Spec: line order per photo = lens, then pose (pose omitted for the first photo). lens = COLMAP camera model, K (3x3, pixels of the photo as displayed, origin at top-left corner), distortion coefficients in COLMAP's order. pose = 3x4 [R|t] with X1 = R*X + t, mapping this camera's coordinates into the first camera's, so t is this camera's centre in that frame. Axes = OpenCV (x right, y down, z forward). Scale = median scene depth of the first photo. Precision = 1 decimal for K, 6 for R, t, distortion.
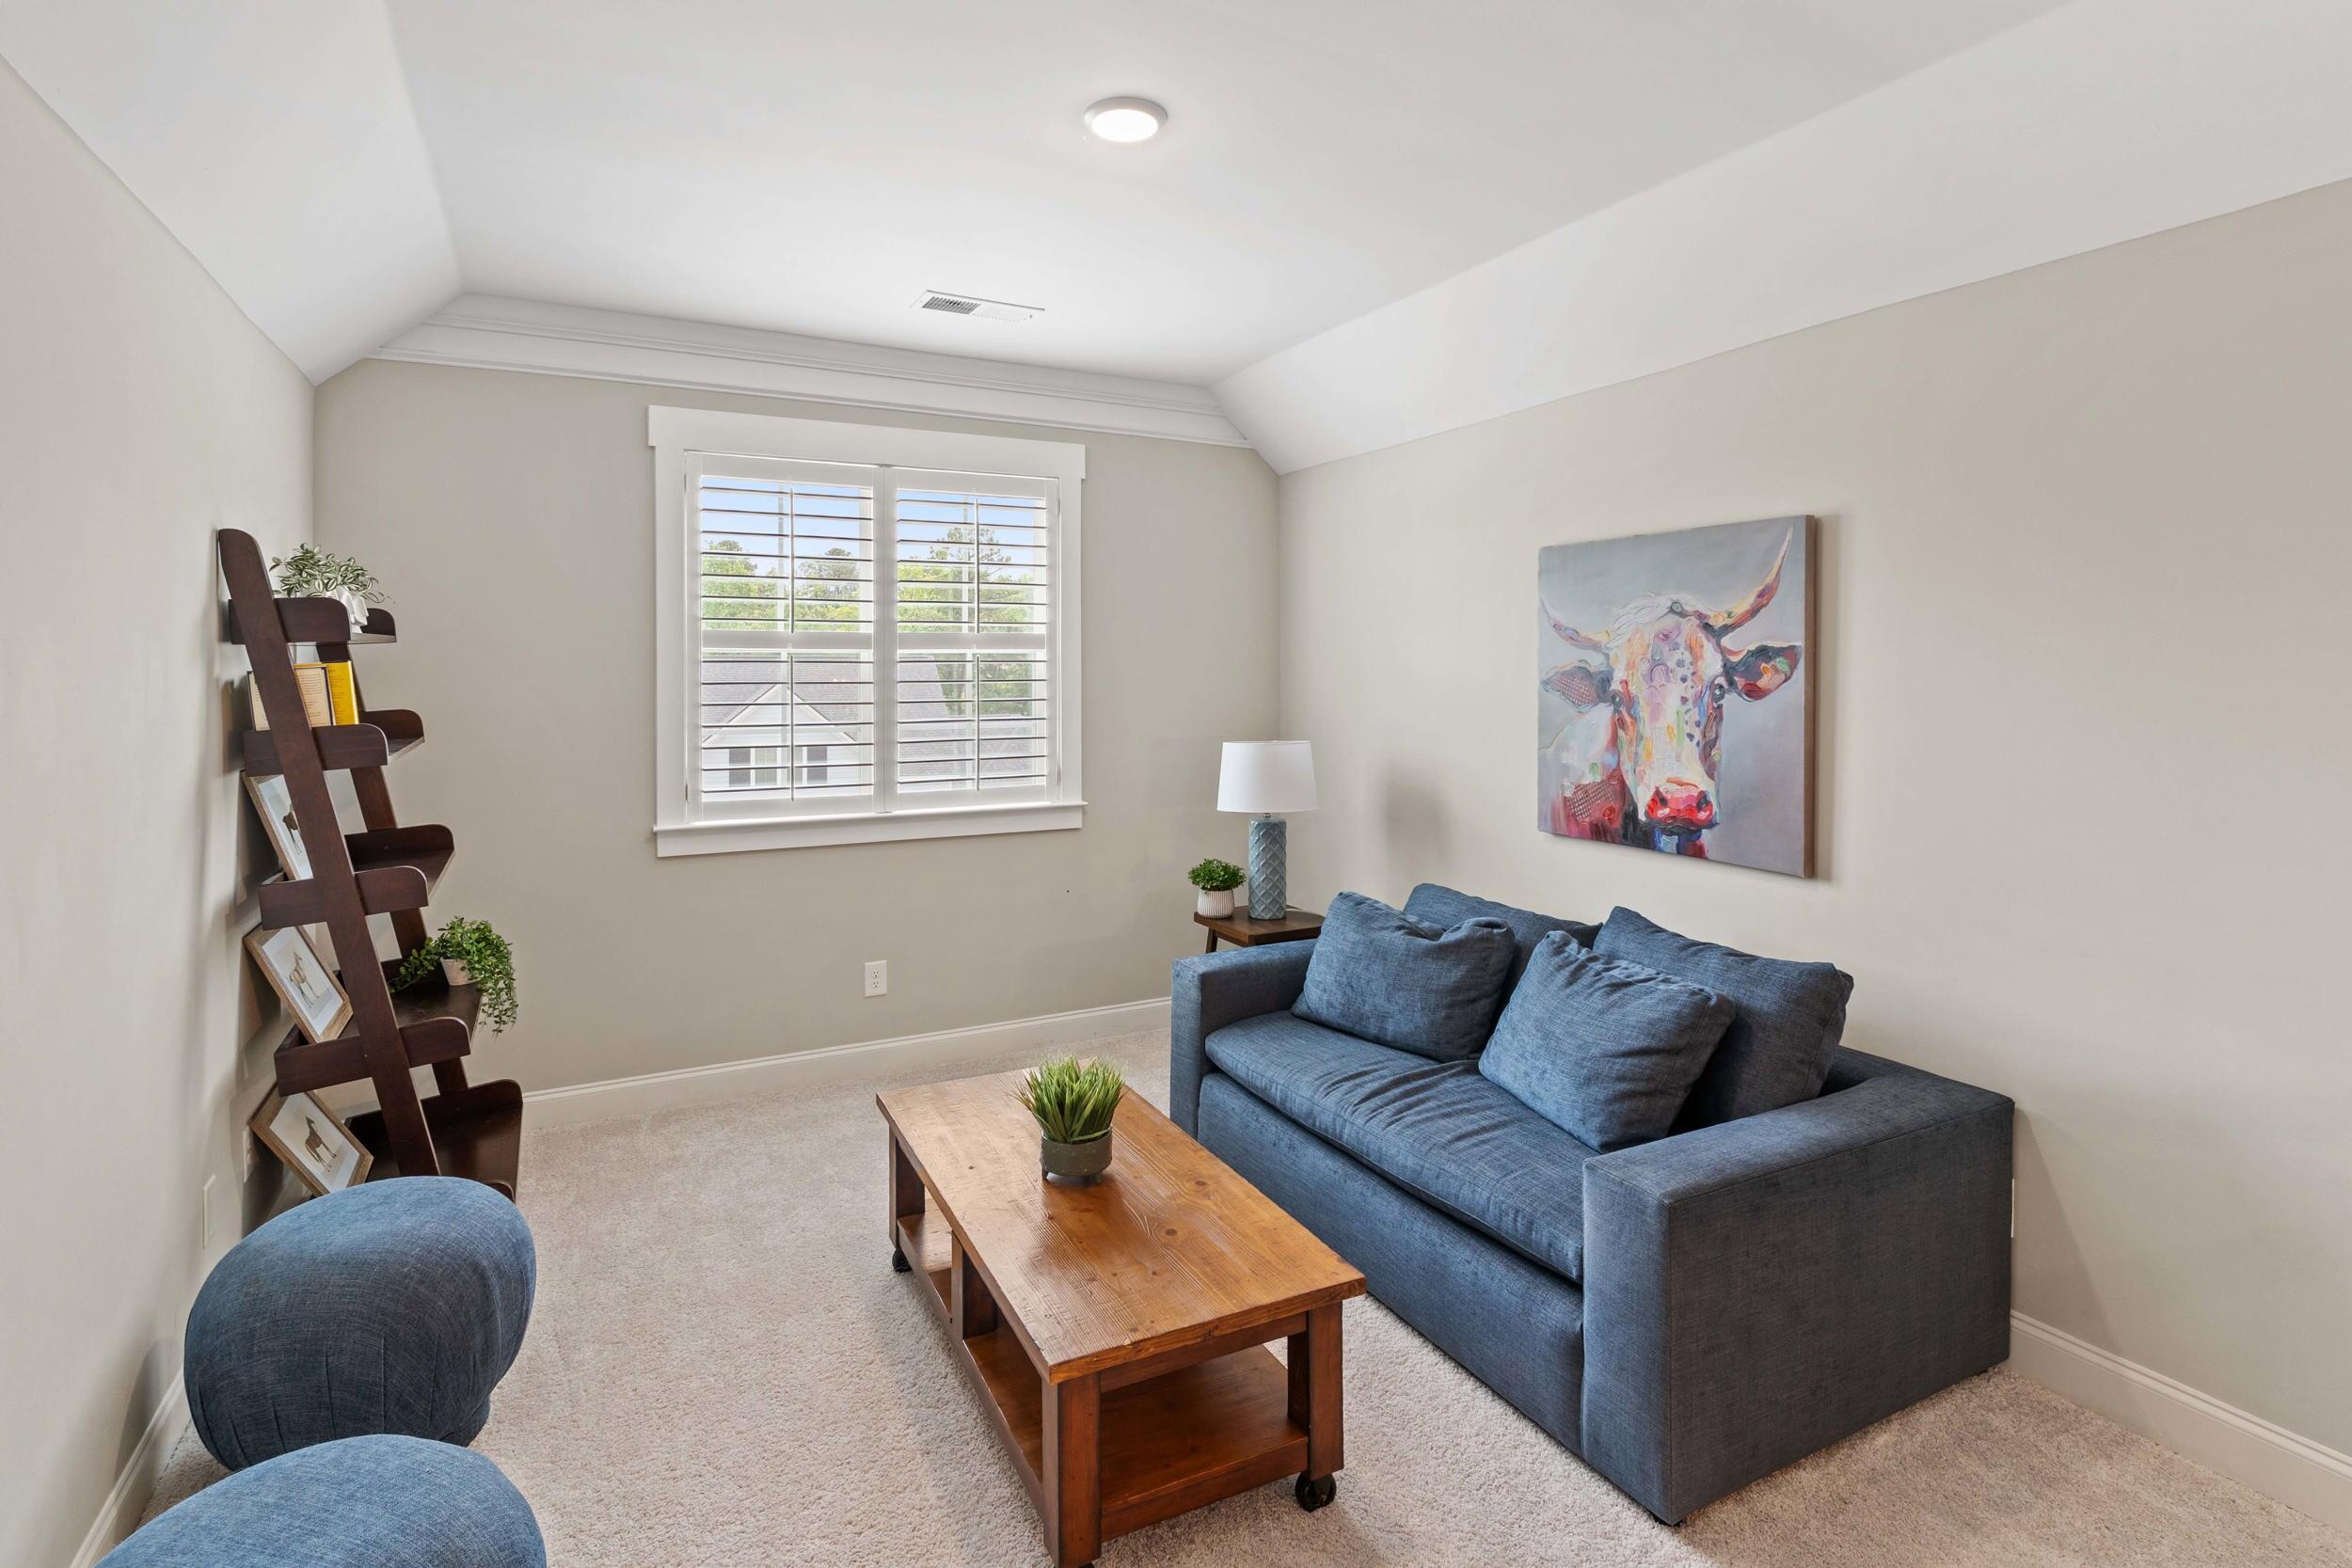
lens RADIAL K [[1182.2, 0, 1170.7], [0, 1182.2, 678.7], [0, 0, 1]] dist [0.002148, 0.000253]
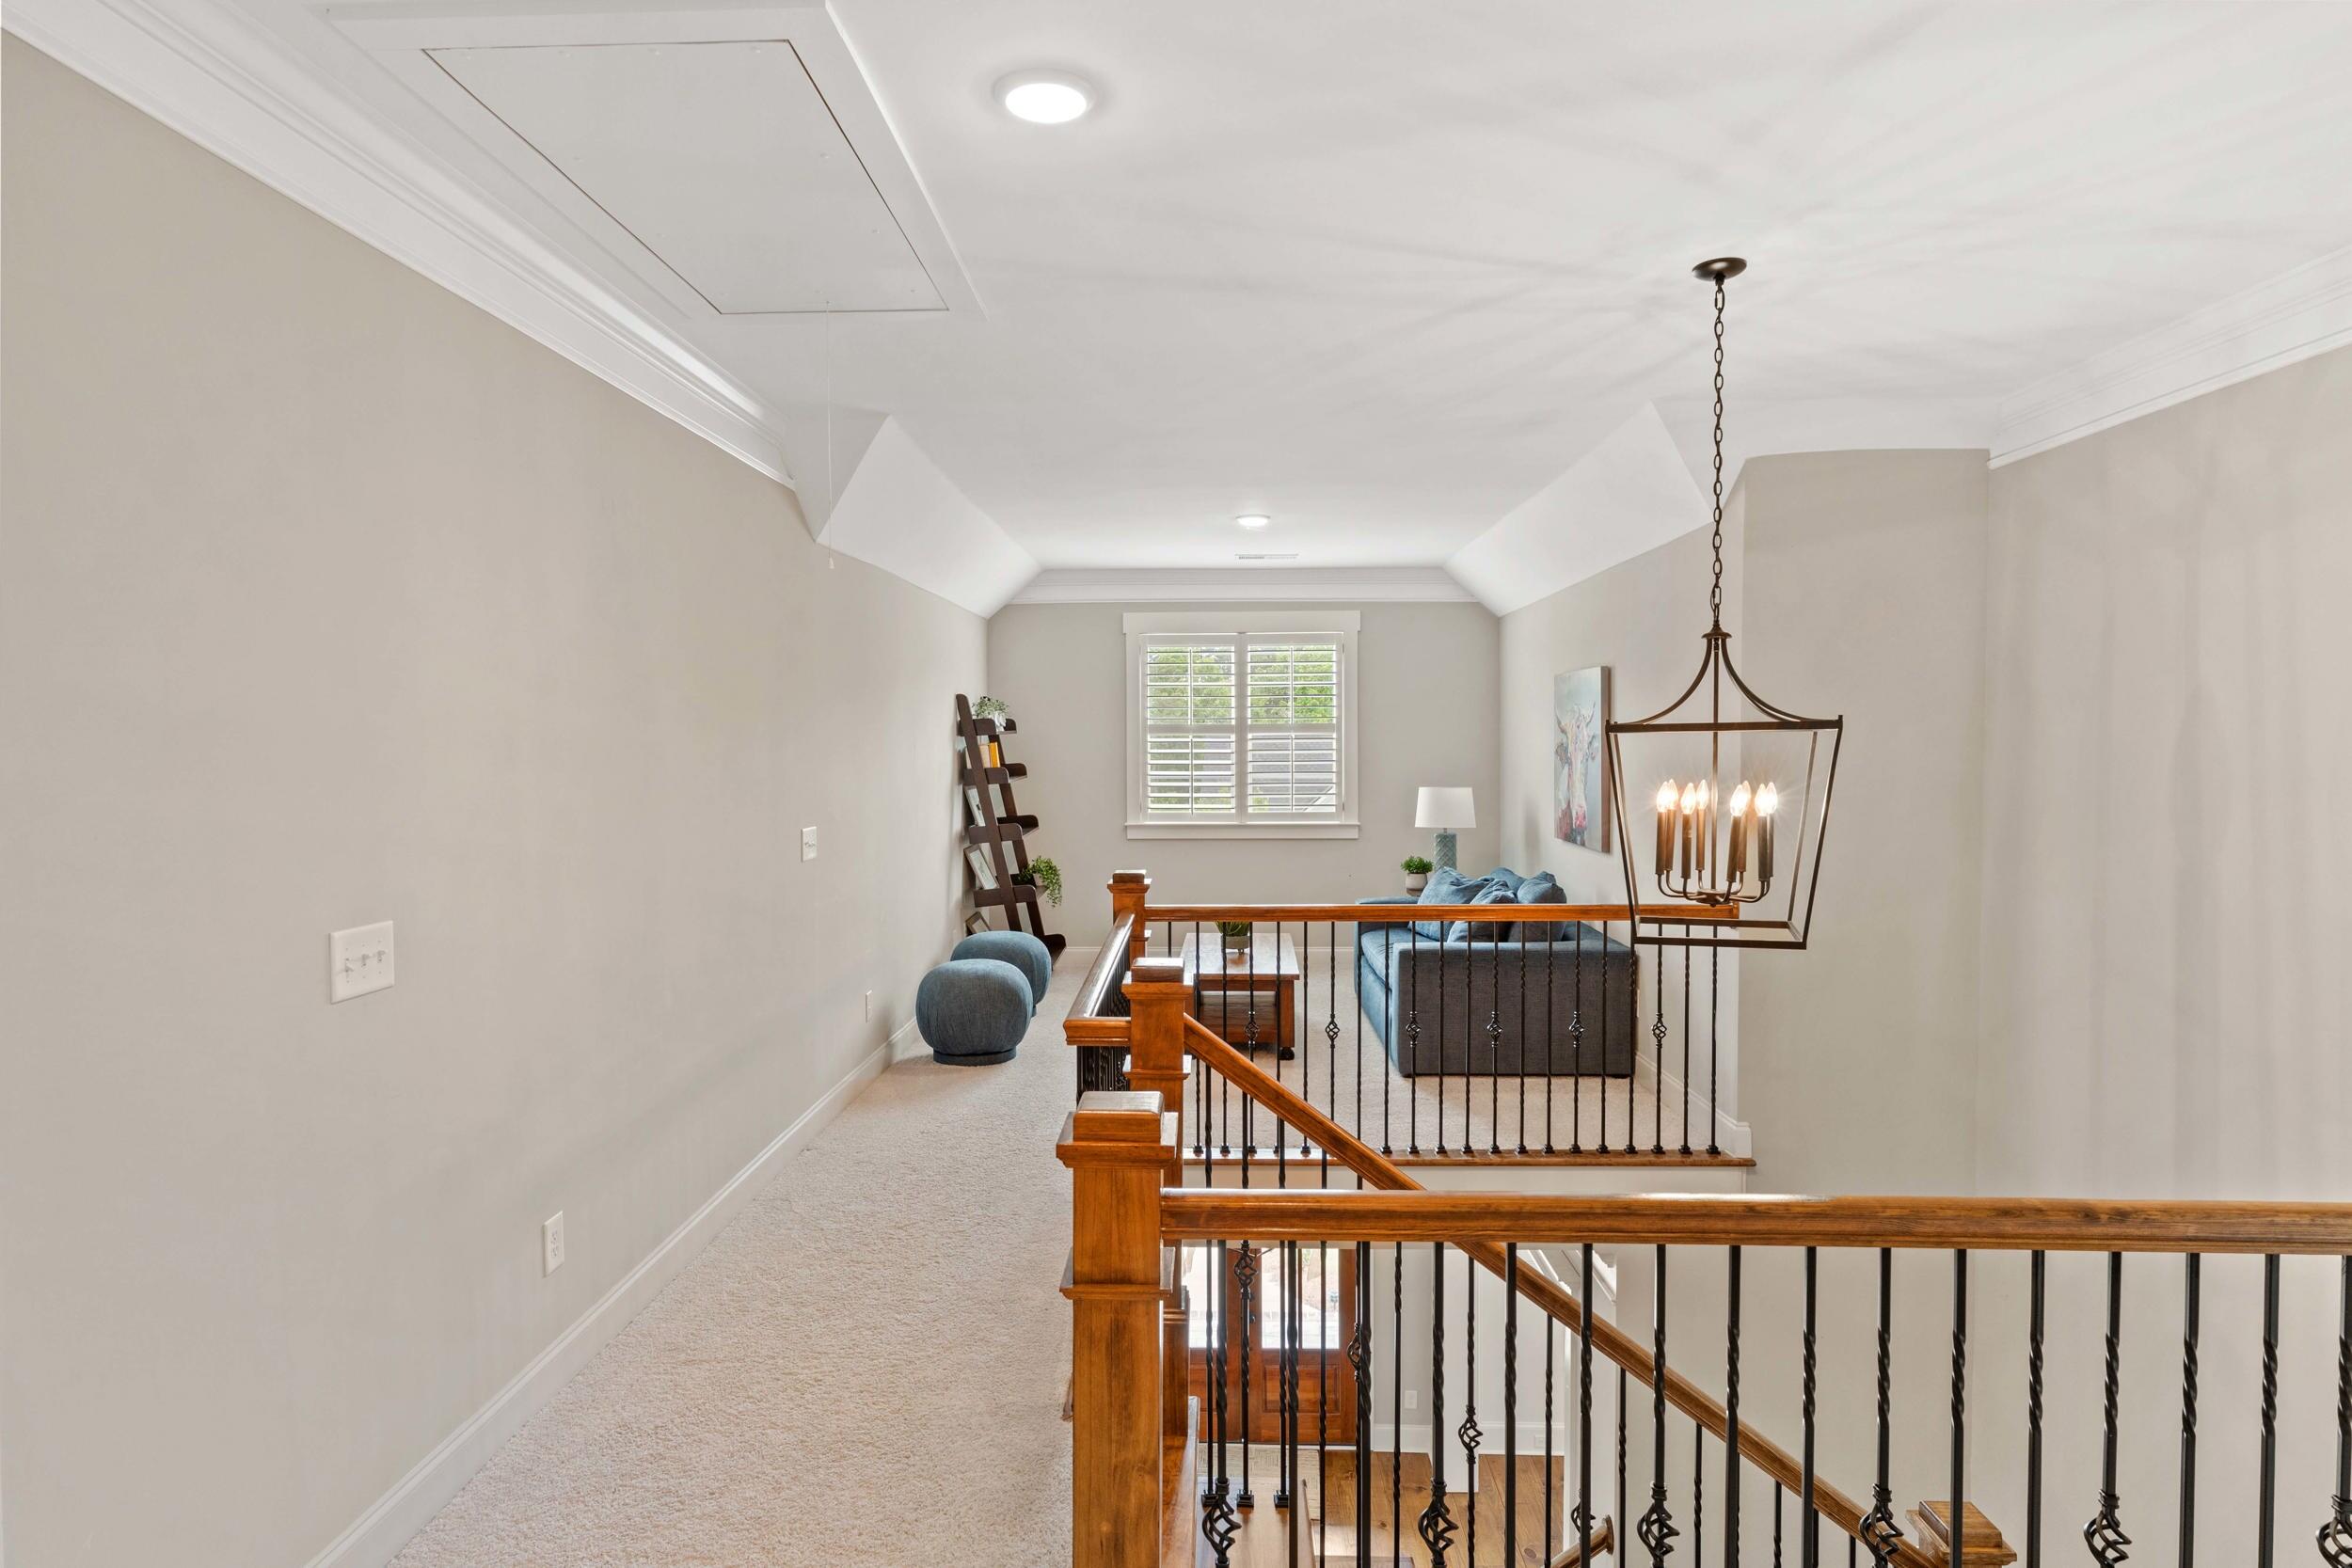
lens RADIAL K [[1353.2, 0, 1176.0], [0, 1353.2, 784.0], [0, 0, 1]] dist [-0.000209, 0.000288]
pose [[0.876614, 0.011133, -0.481066, 0.955188], [0.000096, 0.999728, 0.023311, 0.006120], [0.481195, -0.020481, 0.876374, -1.249691]]
